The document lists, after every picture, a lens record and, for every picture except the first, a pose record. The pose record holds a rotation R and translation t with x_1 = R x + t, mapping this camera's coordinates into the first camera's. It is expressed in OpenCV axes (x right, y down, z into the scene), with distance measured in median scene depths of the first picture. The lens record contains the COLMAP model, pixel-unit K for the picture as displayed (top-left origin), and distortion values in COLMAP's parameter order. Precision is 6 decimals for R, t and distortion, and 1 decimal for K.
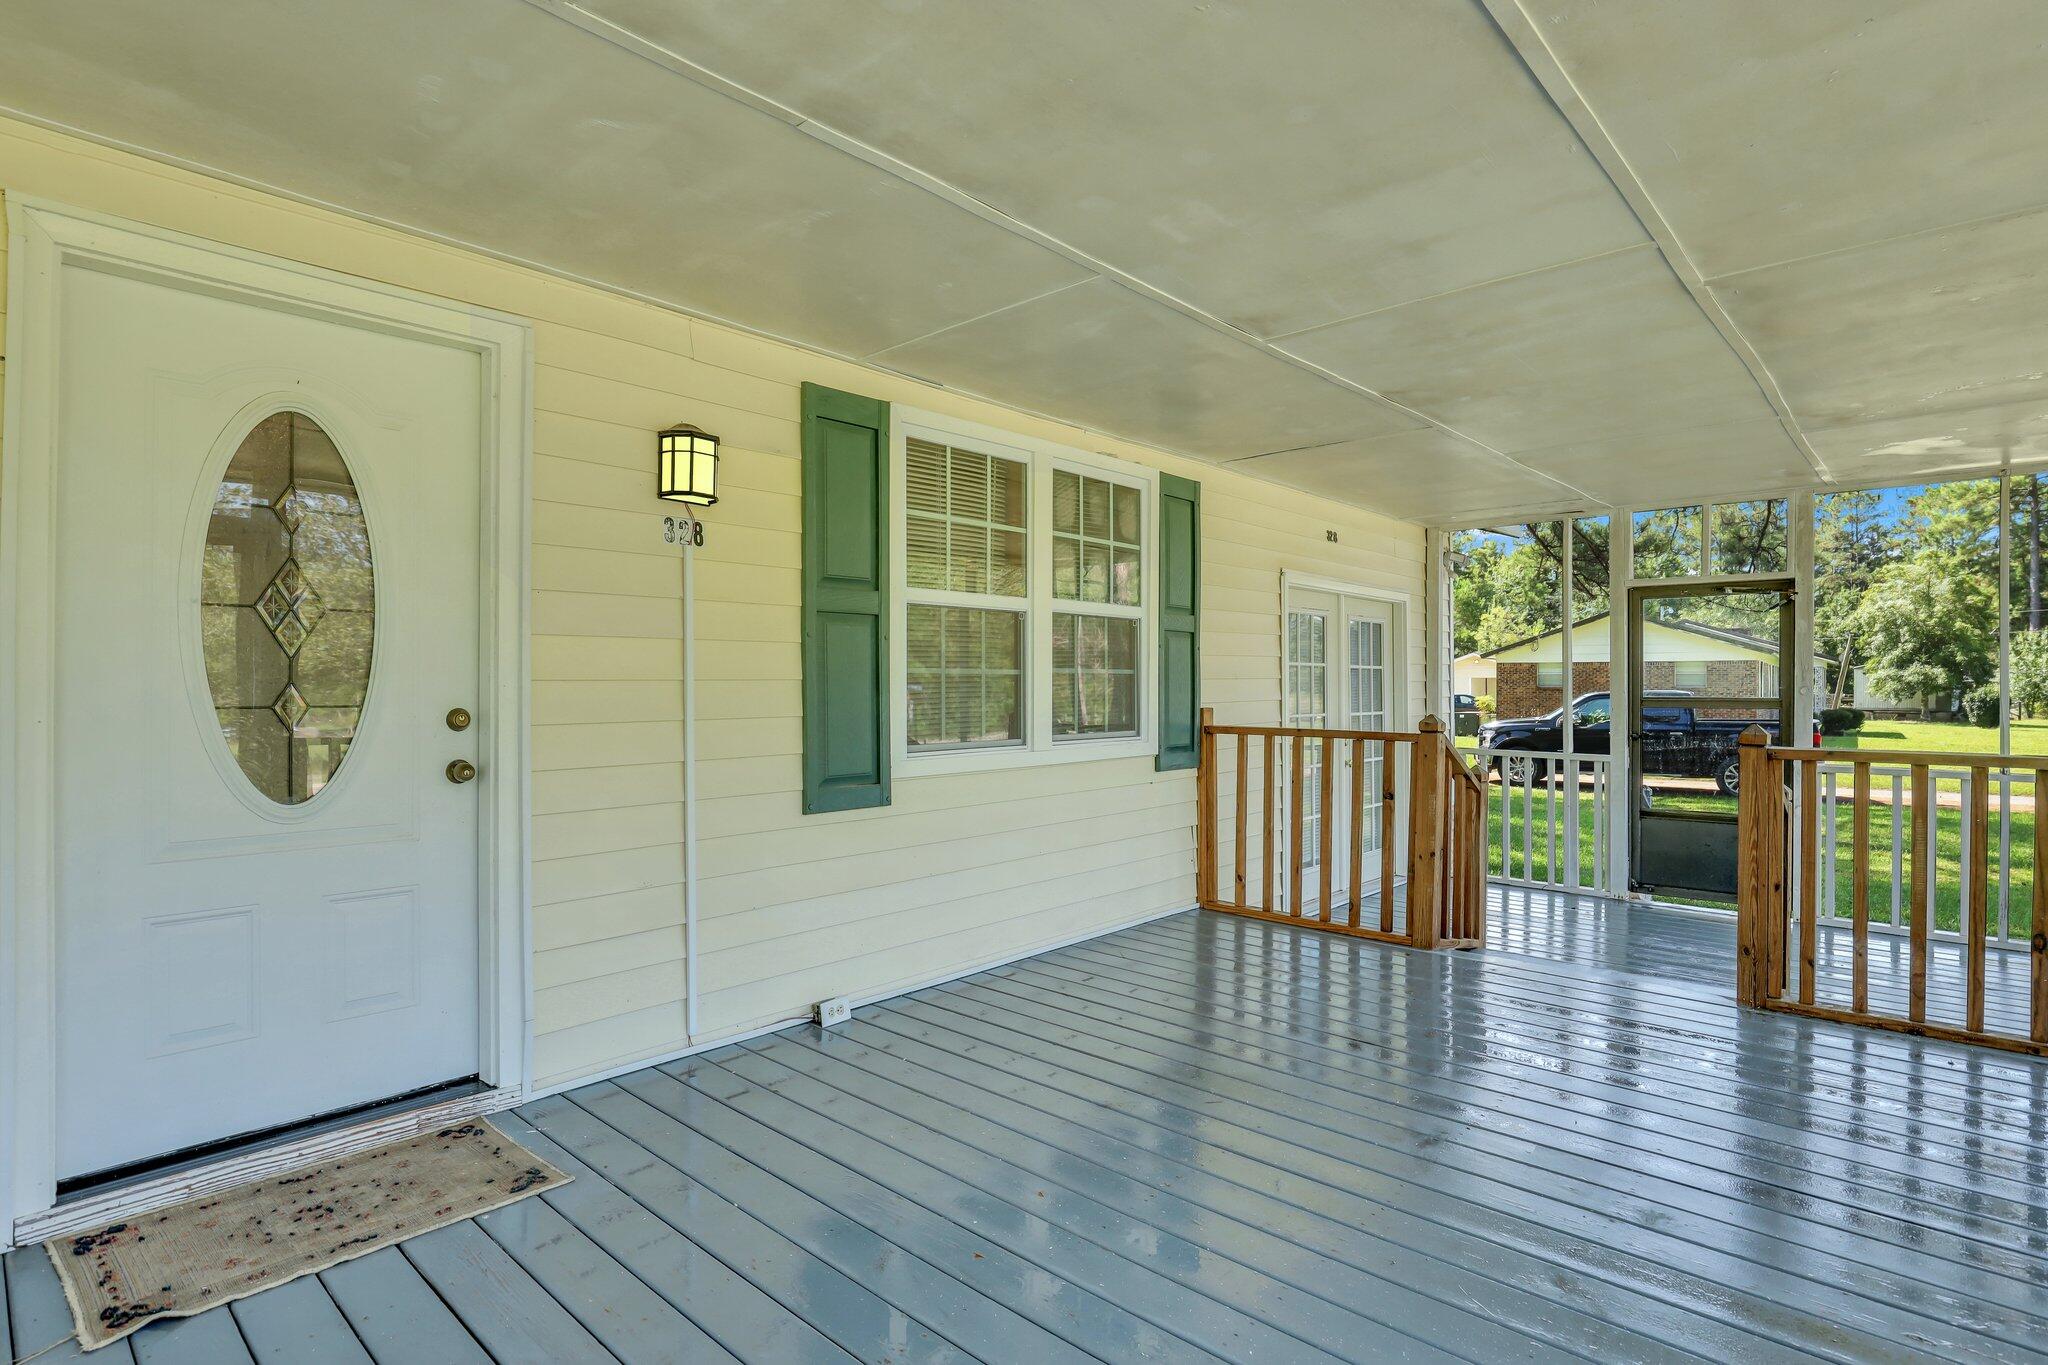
lens RADIAL K [[1083.2, 0, 1024.0], [0, 1083.2, 682.5], [0, 0, 1]] dist [-0.000149, 0.000043]
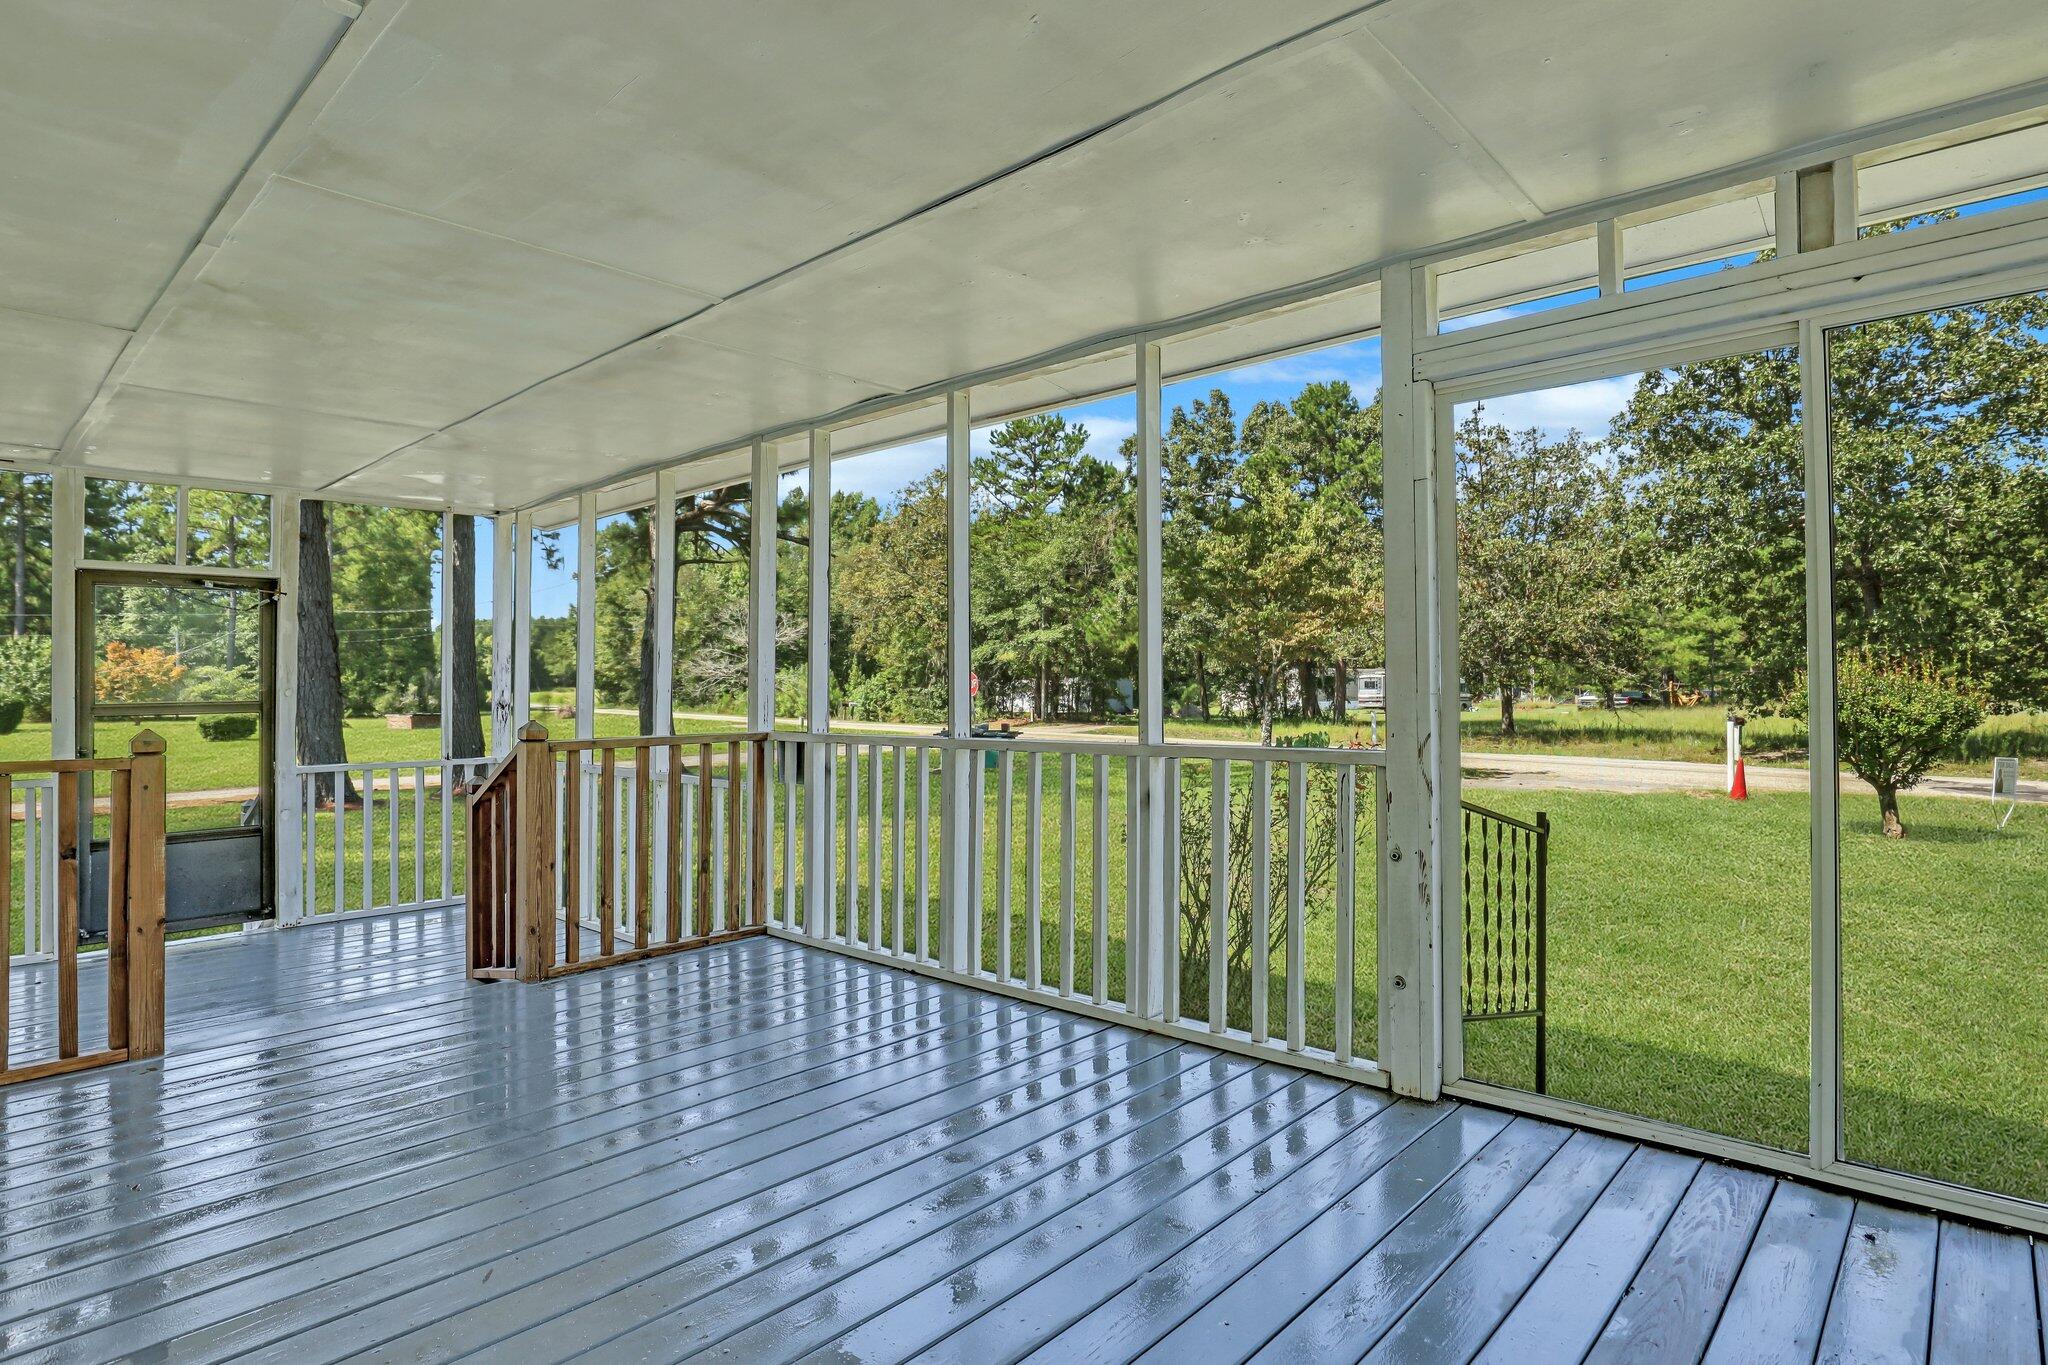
lens RADIAL K [[1085.2, 0, 1024.0], [0, 1085.2, 682.5], [0, 0, 1]] dist [0.000279, -0.000002]
pose [[0.013062, -0.002346, 0.999912, -0.294385], [0.006918, 0.999974, 0.002255, -0.000192], [-0.999891, 0.006888, 0.013078, 0.349246]]
